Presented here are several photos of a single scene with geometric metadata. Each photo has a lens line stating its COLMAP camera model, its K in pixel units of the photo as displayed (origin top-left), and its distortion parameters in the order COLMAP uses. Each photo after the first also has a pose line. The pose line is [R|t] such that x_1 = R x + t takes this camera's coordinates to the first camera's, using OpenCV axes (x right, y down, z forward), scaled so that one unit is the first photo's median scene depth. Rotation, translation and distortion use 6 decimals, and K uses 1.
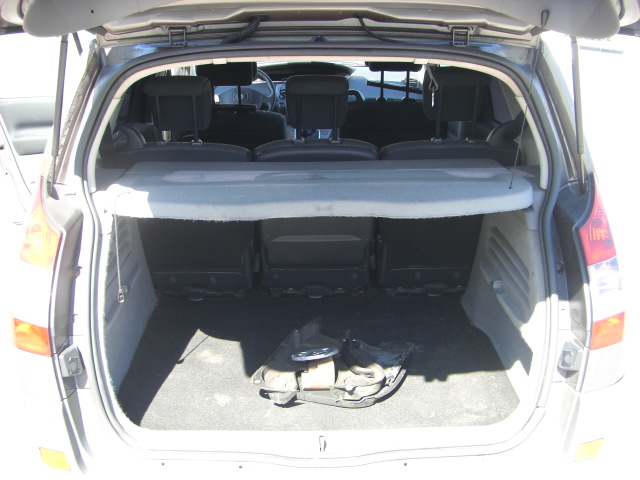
lens RADIAL K [[709.6, 0, 320.6], [0, 709.6, 239.9], [0, 0, 1]] dist [-0.143377, 0.000000]
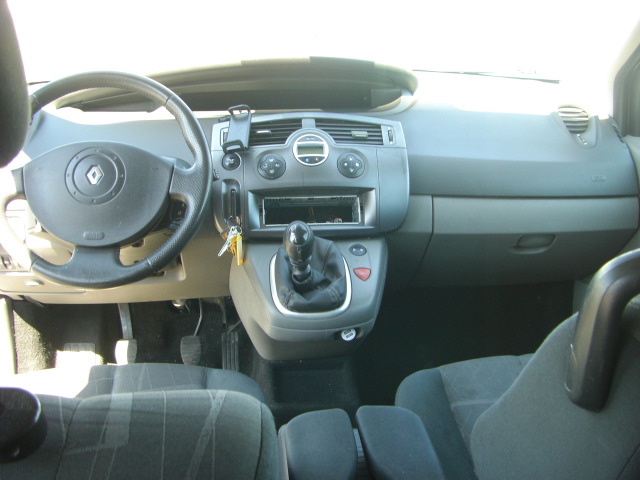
lens RADIAL K [[709.6, 0, 316.6], [0, 709.6, 246.2], [0, 0, 1]] dist [-0.143377, 0.000000]
pose [[0.996809, -0.020748, 0.077081, -0.043039], [0.020793, 0.999784, 0.000225, -0.171722], [-0.077069, 0.001379, 0.997025, 0.702067]]
